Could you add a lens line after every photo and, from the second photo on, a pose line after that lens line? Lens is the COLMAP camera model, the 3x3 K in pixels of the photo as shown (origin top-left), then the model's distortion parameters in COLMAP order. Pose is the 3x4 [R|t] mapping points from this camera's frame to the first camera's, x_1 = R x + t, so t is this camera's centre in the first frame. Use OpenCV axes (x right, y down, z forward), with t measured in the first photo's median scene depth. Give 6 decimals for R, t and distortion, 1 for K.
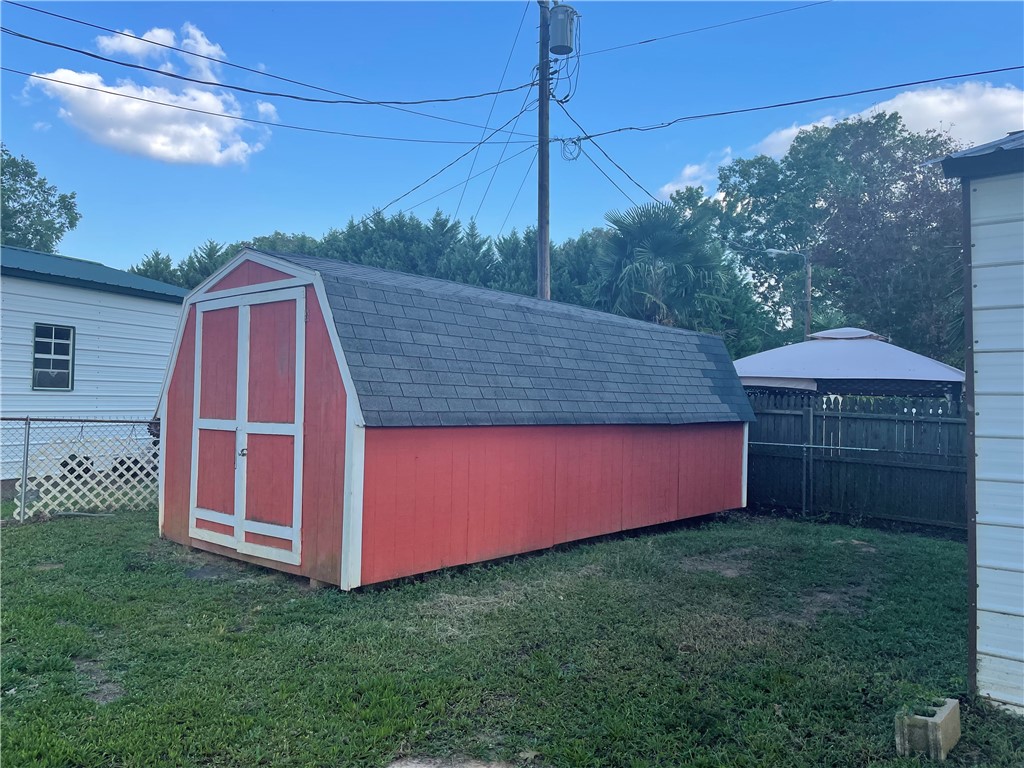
lens RADIAL K [[774.4, 0, 509.4], [0, 774.4, 379.8], [0, 0, 1]] dist [0.042026, -0.005845]
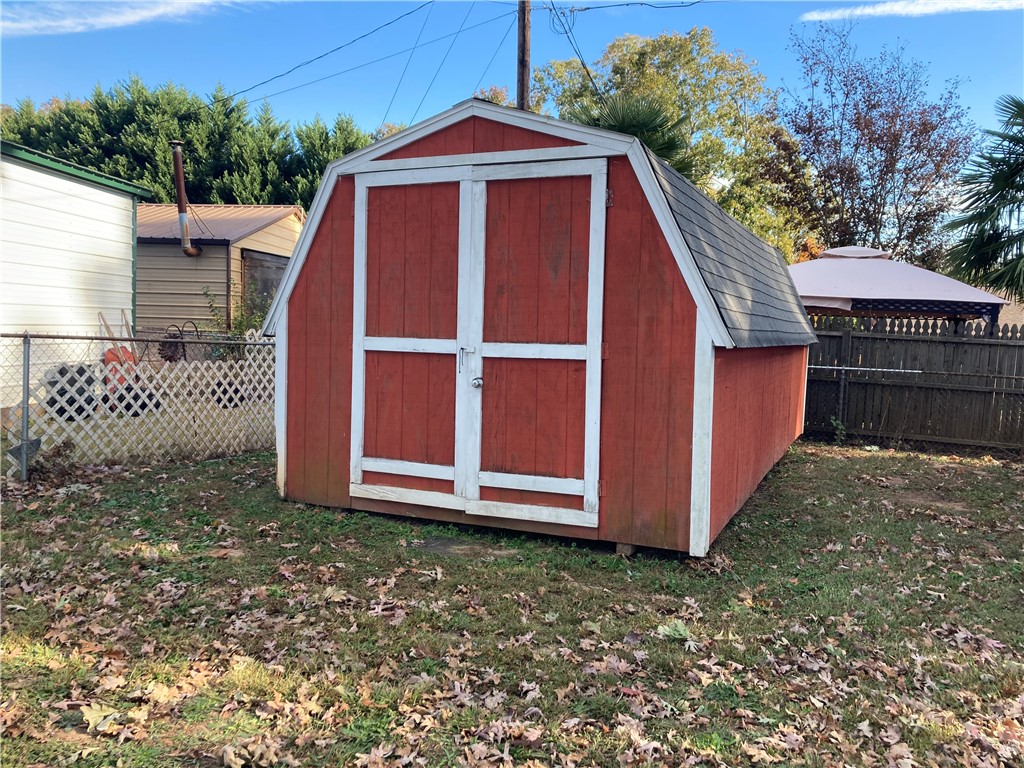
lens RADIAL K [[835.1, 0, 506.1], [0, 835.1, 388.4], [0, 0, 1]] dist [0.053456, -0.034393]
pose [[0.955375, -0.012497, 0.295131, -0.542475], [-0.019558, 0.994236, 0.105412, 0.013324], [-0.294747, -0.106480, 0.949624, 0.226486]]
